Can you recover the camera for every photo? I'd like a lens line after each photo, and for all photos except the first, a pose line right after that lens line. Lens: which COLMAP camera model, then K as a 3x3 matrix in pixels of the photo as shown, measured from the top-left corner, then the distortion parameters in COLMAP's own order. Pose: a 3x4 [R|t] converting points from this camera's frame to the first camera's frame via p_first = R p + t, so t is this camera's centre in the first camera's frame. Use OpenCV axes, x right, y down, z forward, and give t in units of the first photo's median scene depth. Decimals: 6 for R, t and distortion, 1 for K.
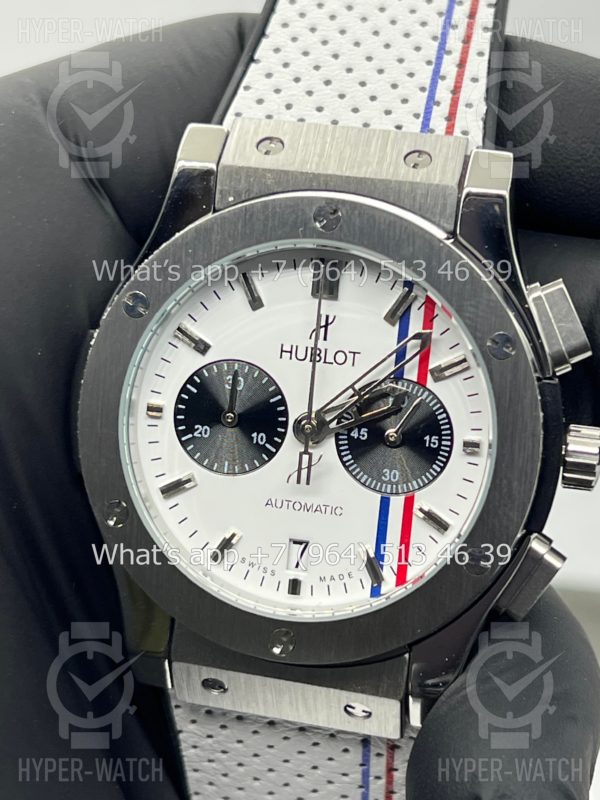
lens RADIAL K [[1852.5, 0, 301.0], [0, 1852.5, 404.4], [0, 0, 1]] dist [0.260334, 0.000000]
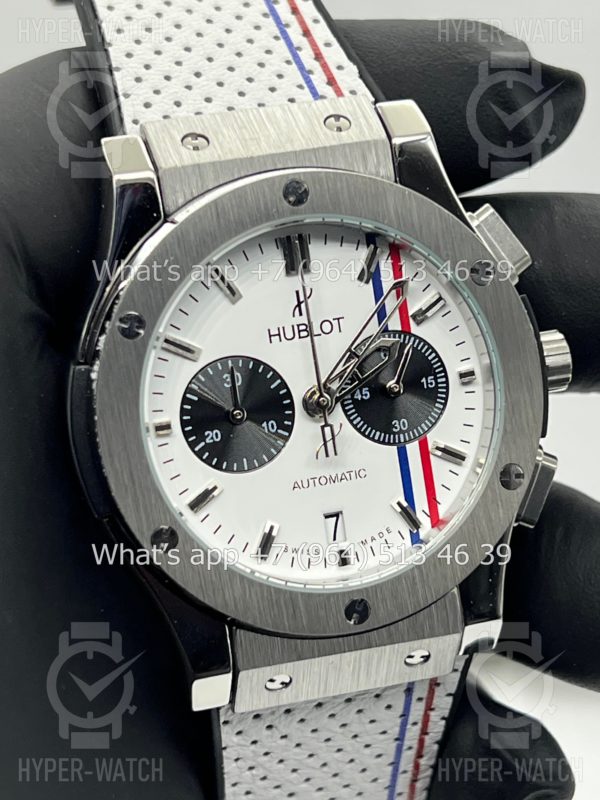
lens RADIAL K [[1852.5, 0, 299.1], [0, 1852.5, 402.2], [0, 0, 1]] dist [0.260334, 0.000000]
pose [[0.874082, -0.262522, 0.408733, -0.414870], [0.272045, 0.961616, 0.035857, -0.025954], [-0.402458, 0.079852, 0.911949, 0.082294]]
